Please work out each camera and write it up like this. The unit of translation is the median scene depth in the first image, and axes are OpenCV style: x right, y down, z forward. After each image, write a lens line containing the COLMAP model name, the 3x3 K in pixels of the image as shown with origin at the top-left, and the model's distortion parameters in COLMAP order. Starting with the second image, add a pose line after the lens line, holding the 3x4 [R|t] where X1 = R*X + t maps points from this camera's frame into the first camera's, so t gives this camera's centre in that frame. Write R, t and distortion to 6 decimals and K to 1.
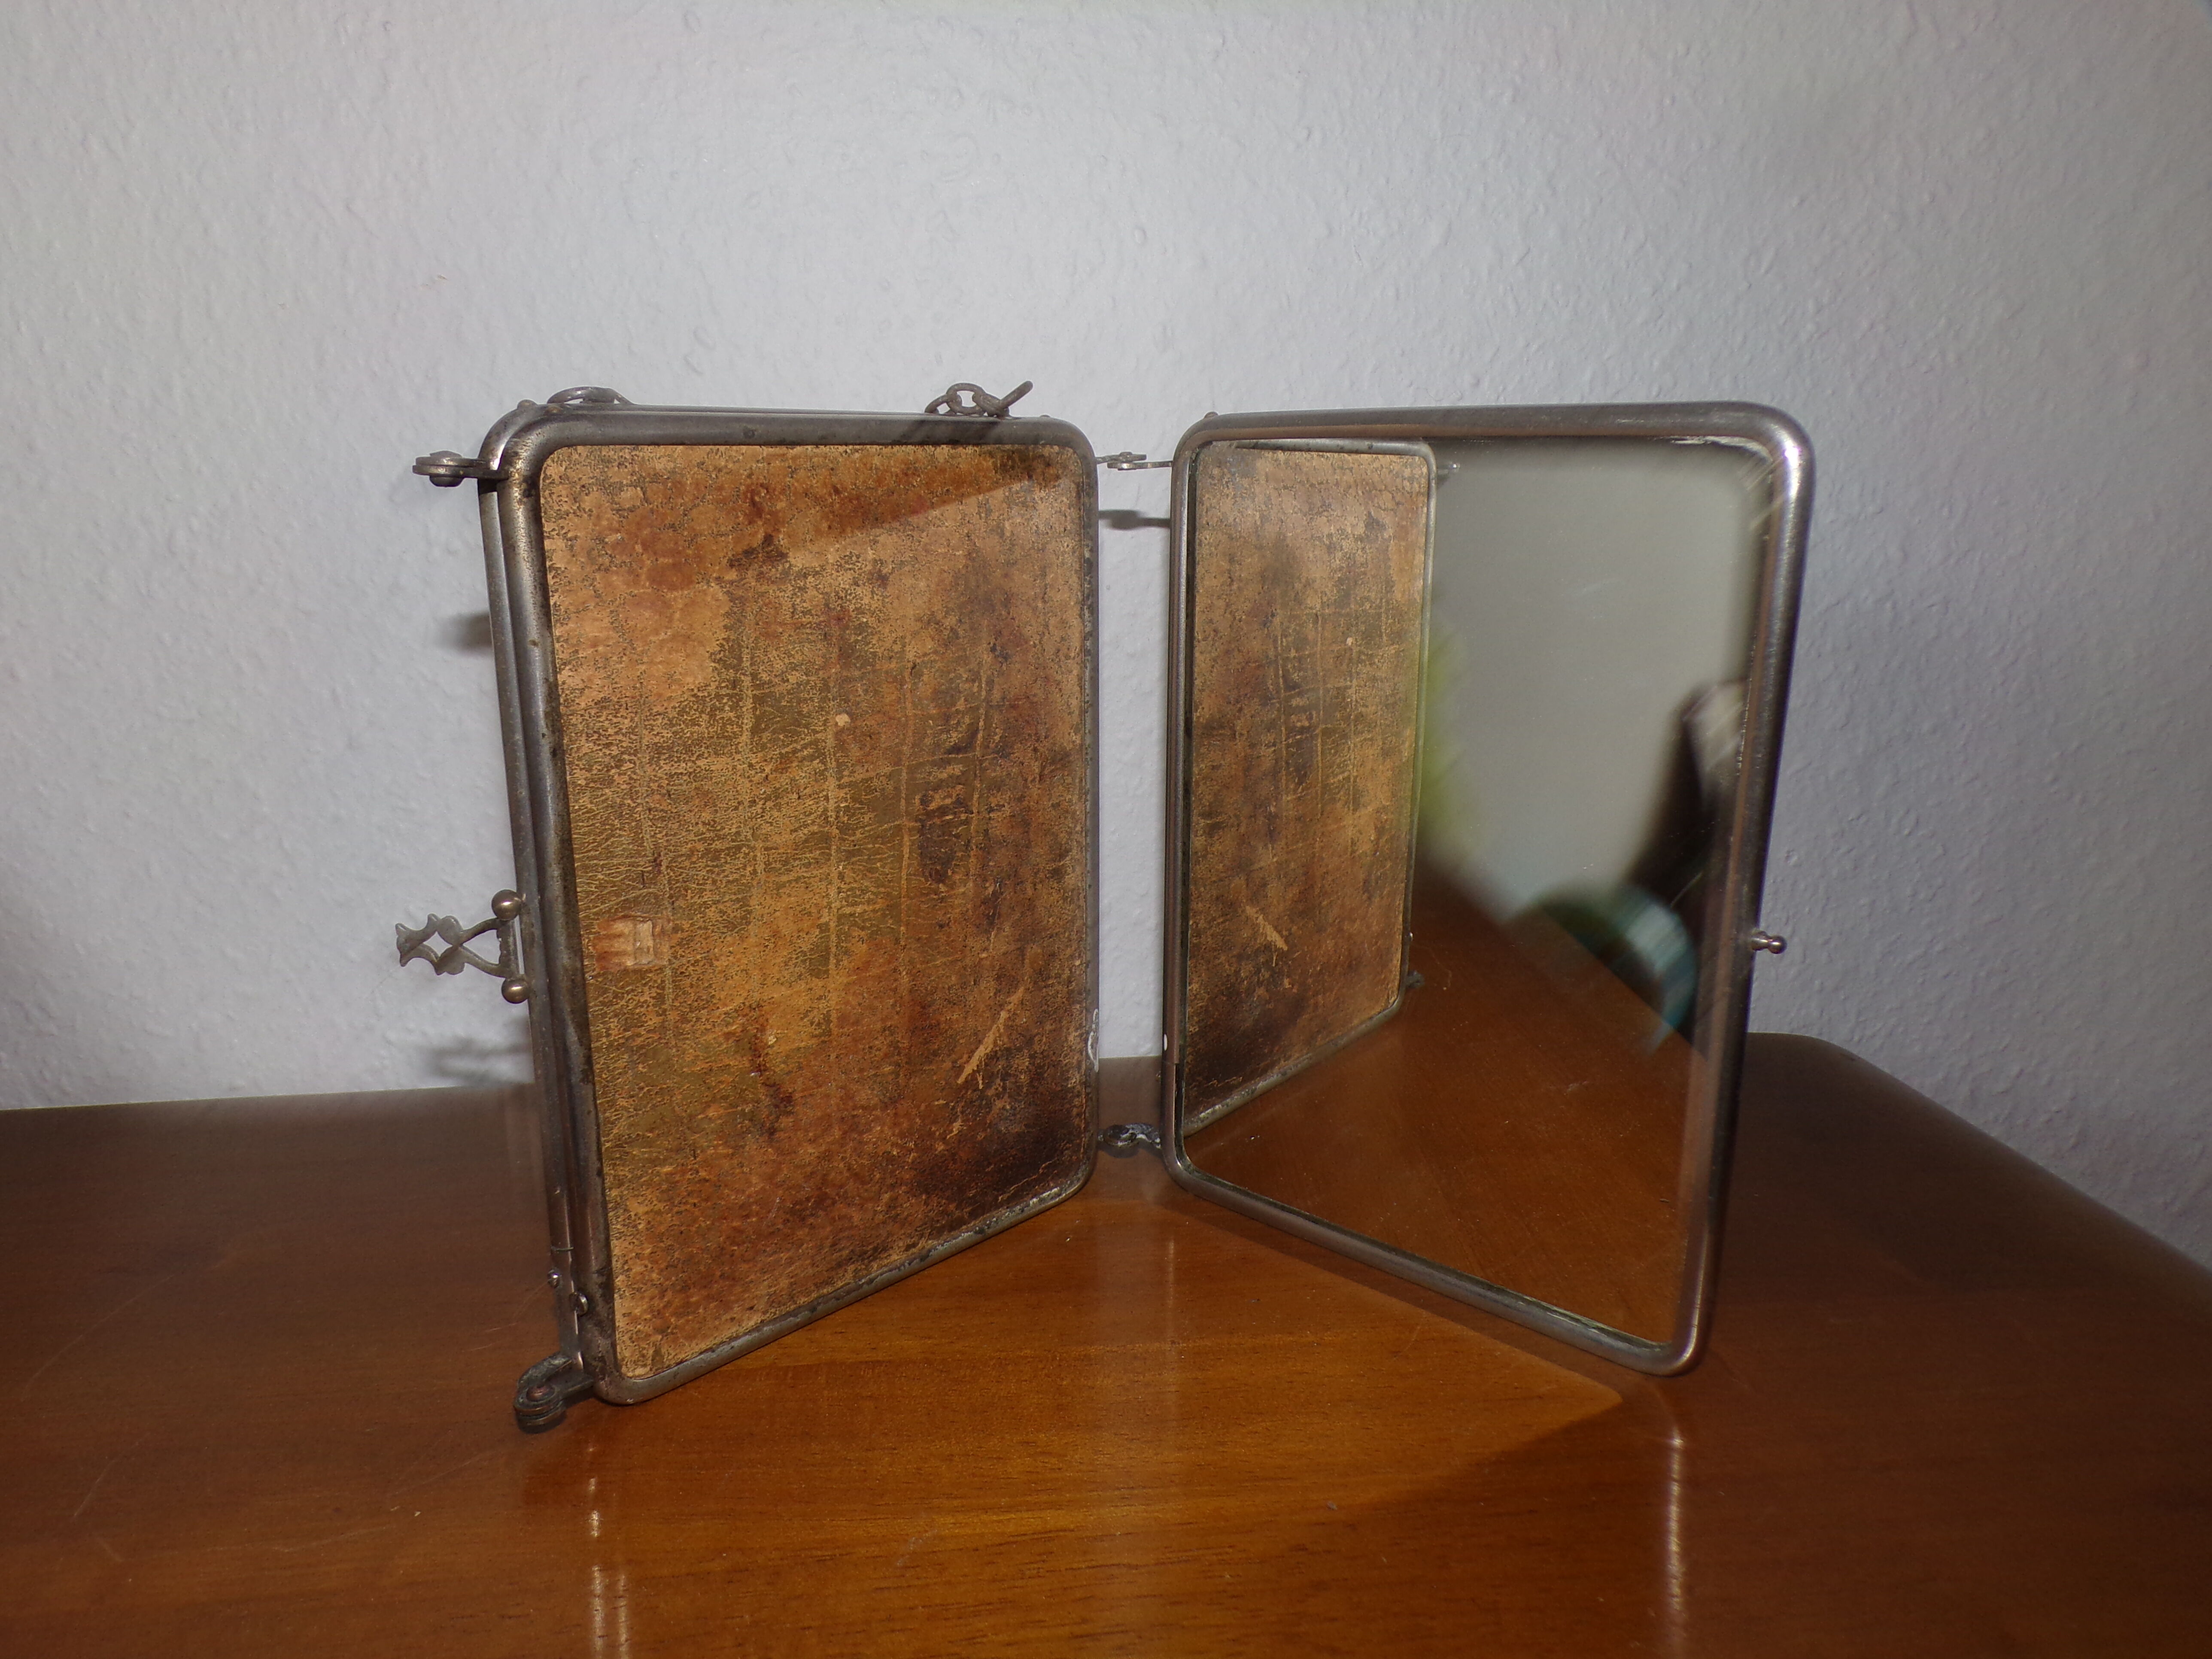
lens RADIAL K [[1487.3, 0, 1086.9], [0, 1487.3, 867.7], [0, 0, 1]] dist [-0.027021, 0.066511]
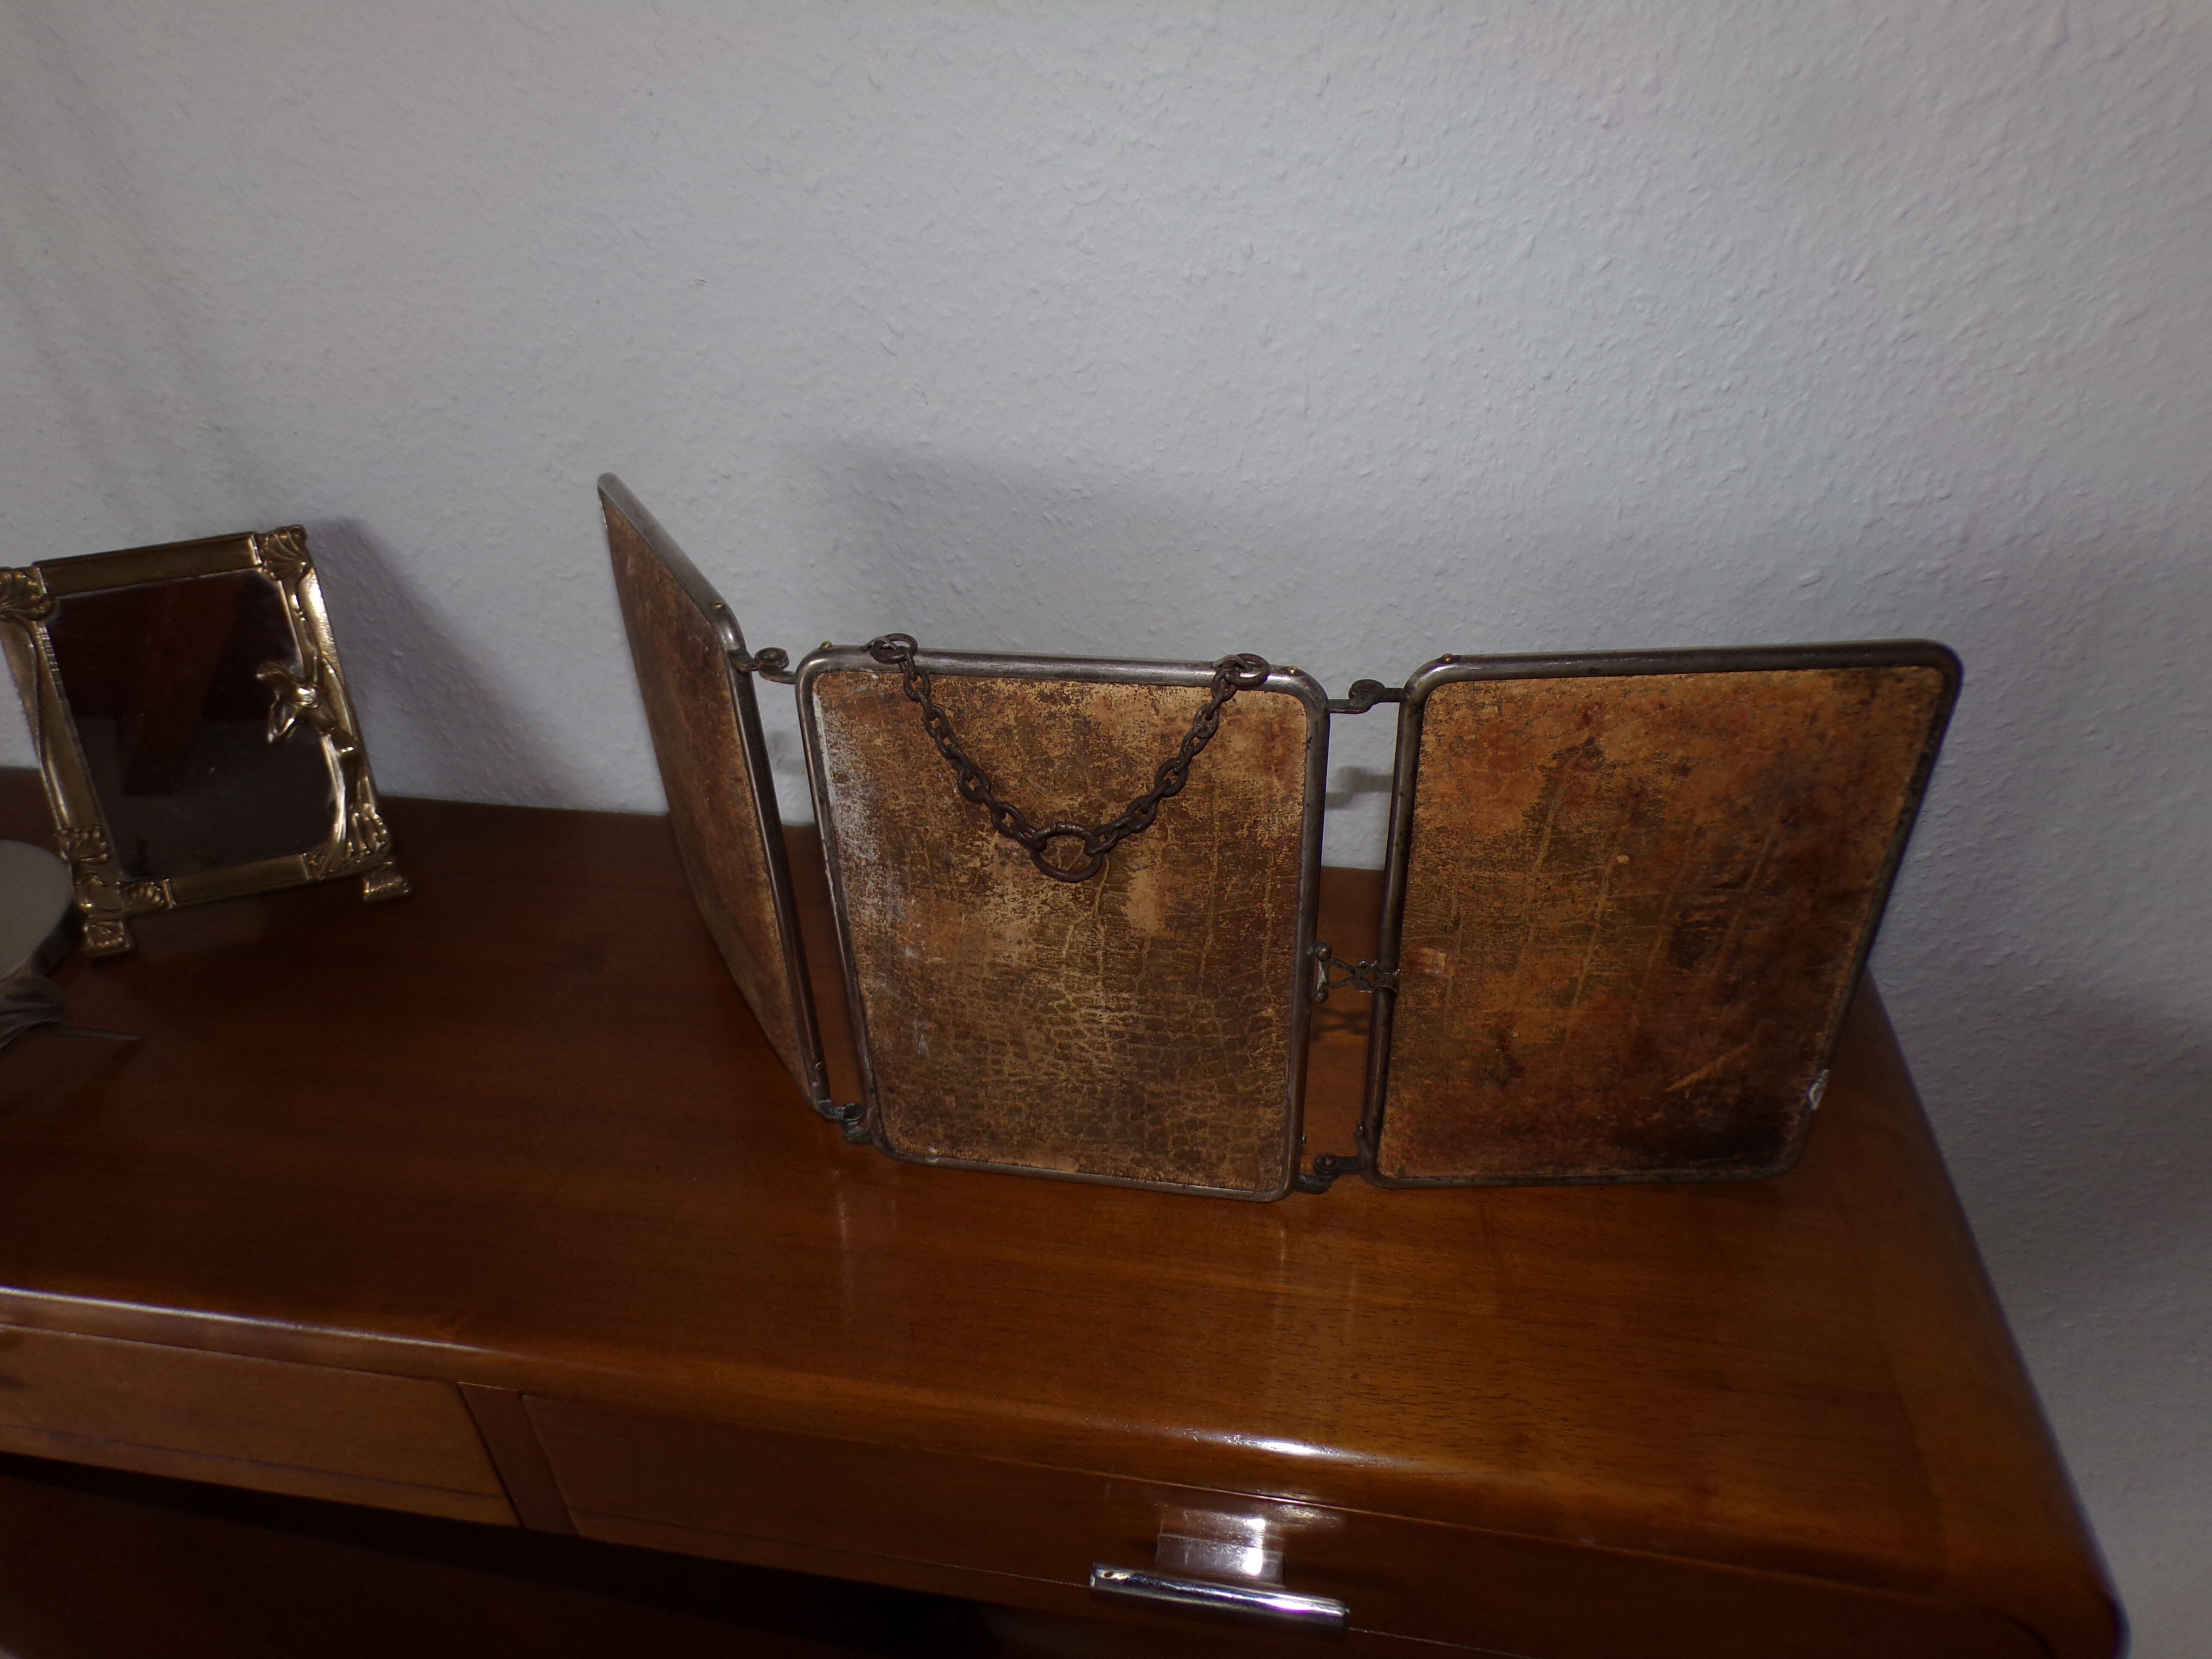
lens RADIAL K [[1487.3, 0, 1086.9], [0, 1487.3, 867.7], [0, 0, 1]] dist [-0.027021, 0.066511]
pose [[0.960235, 0.144572, -0.238847, 0.246319], [-0.041120, 0.919393, 0.391186, -0.405511], [0.276149, -0.365809, 0.888778, -0.225808]]
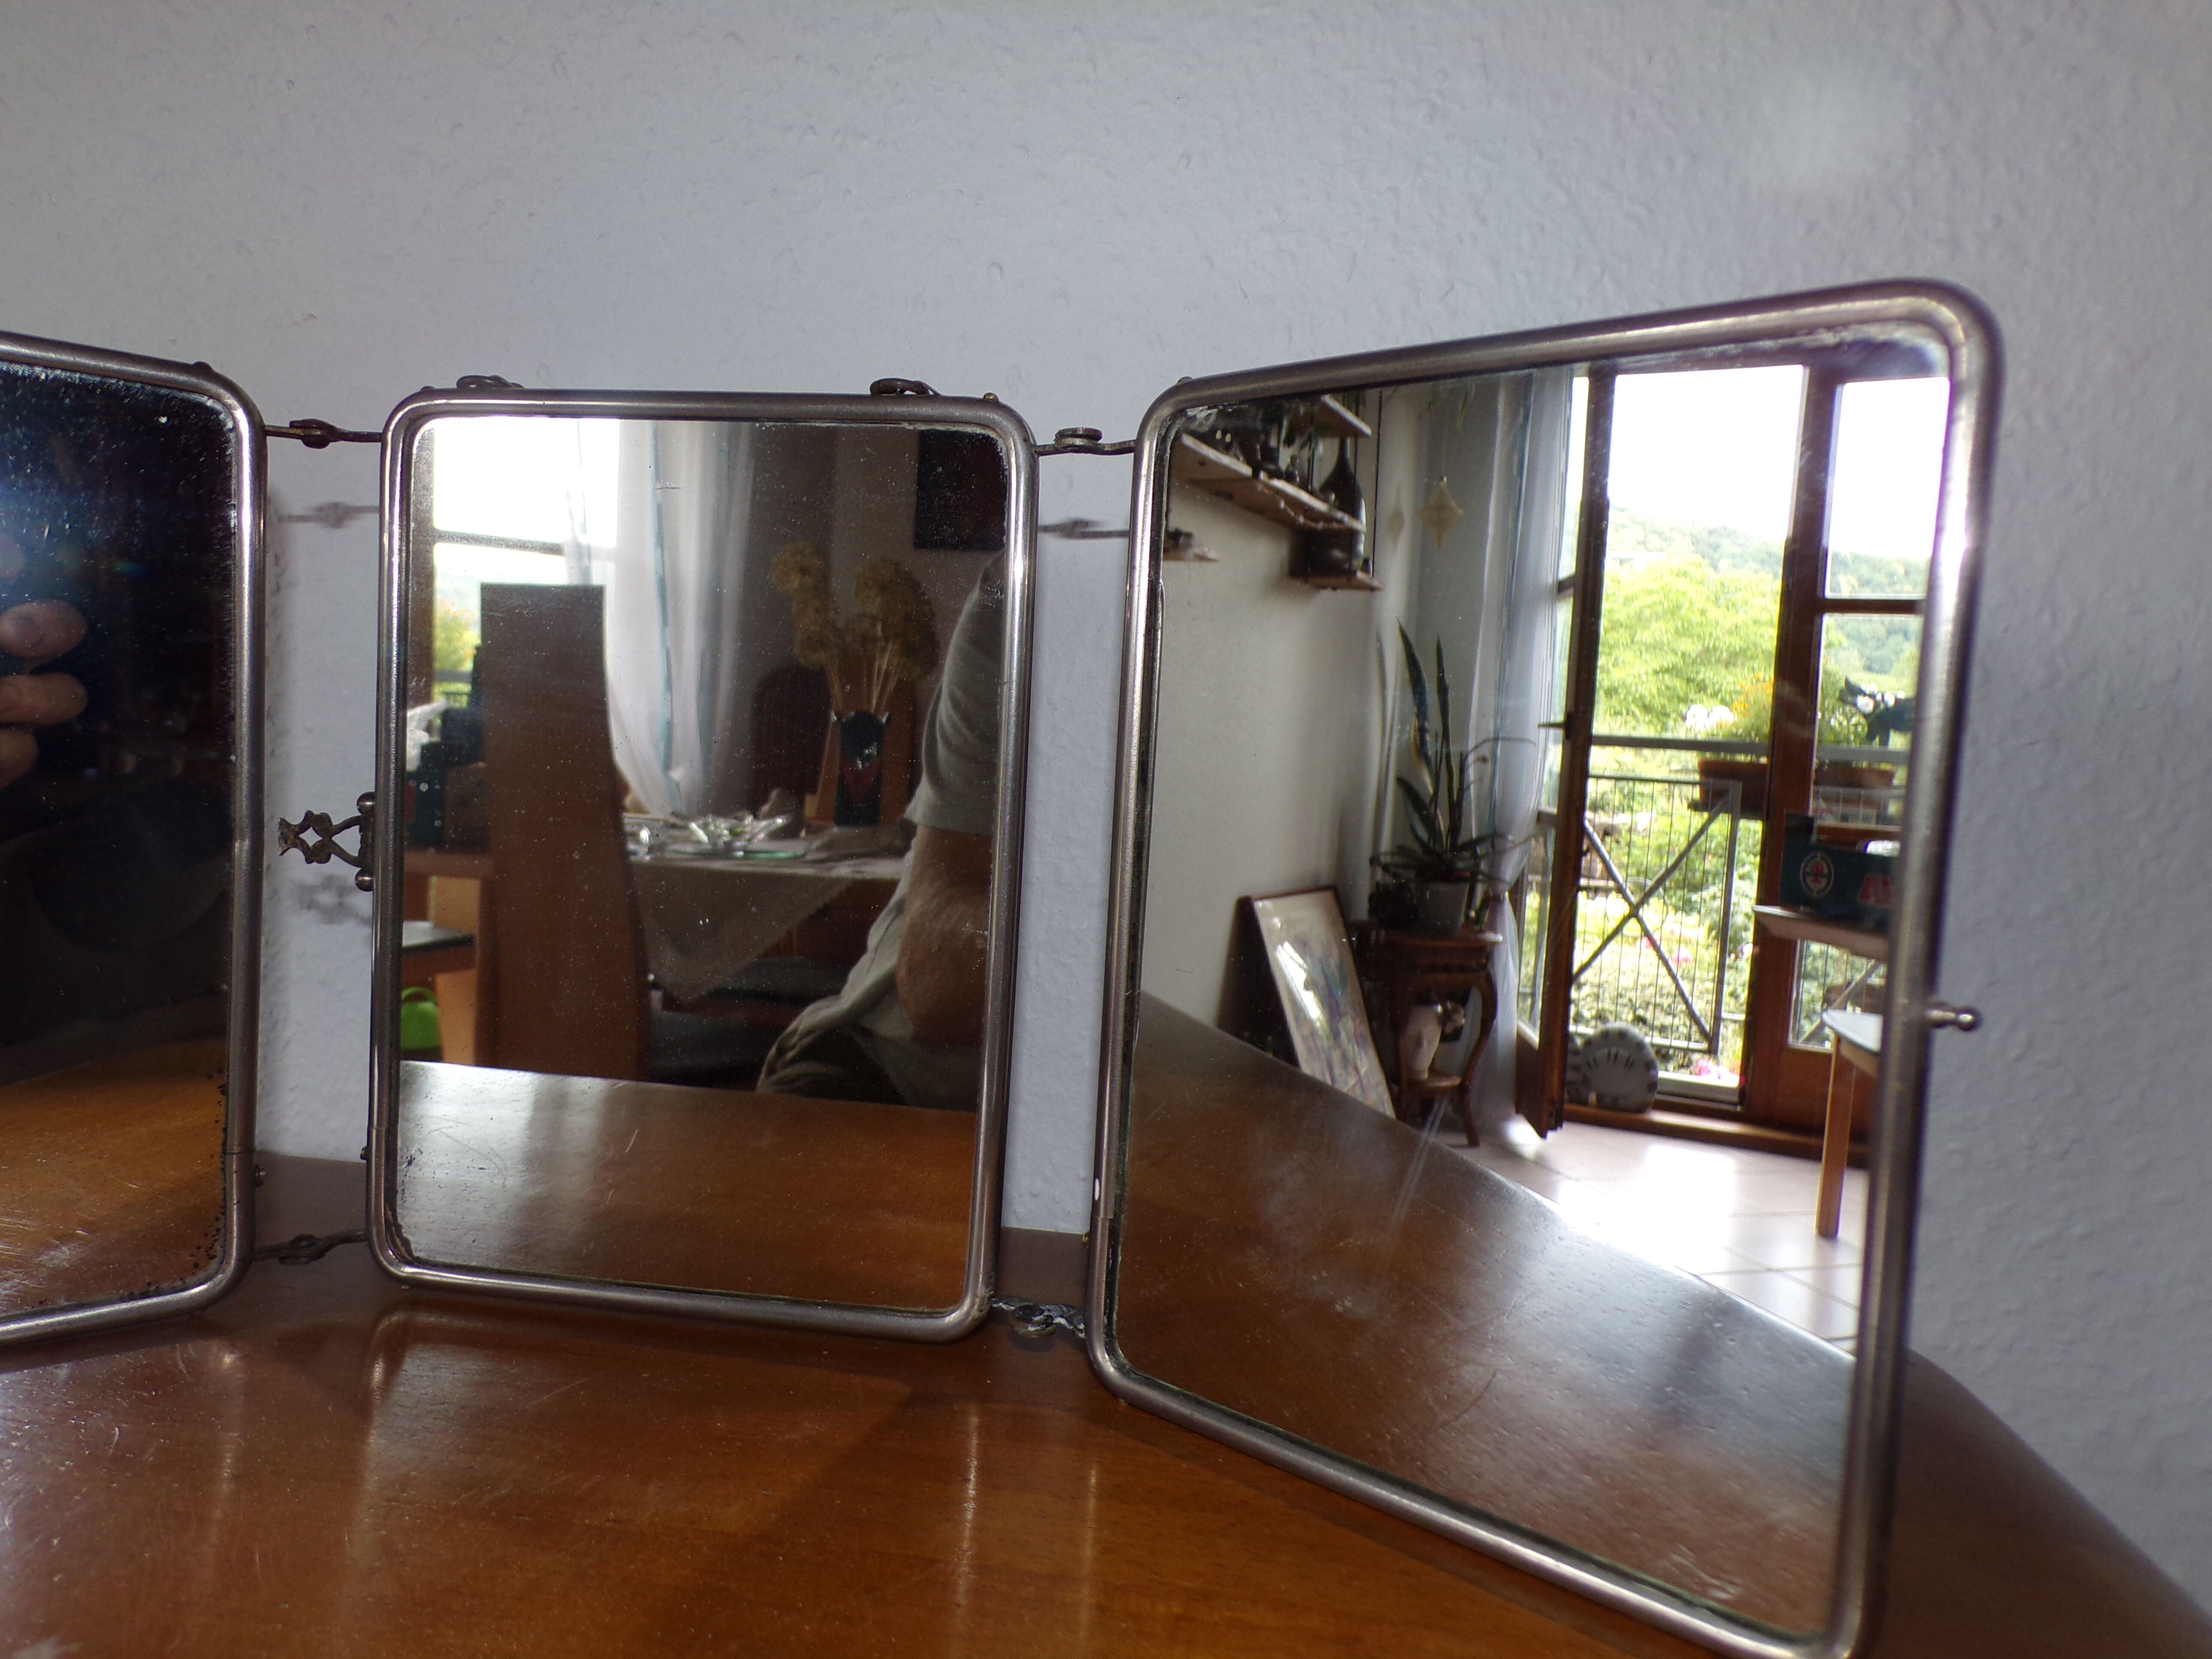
lens RADIAL K [[1470.9, 0, 1075.3], [0, 1470.9, 850.1], [0, 0, 1]] dist [-0.008468, 0.042704]
pose [[0.965091, 0.075658, -0.250748, 0.317227], [-0.122388, 0.976688, -0.176356, 0.068681], [0.231560, 0.200888, 0.951853, 0.212521]]
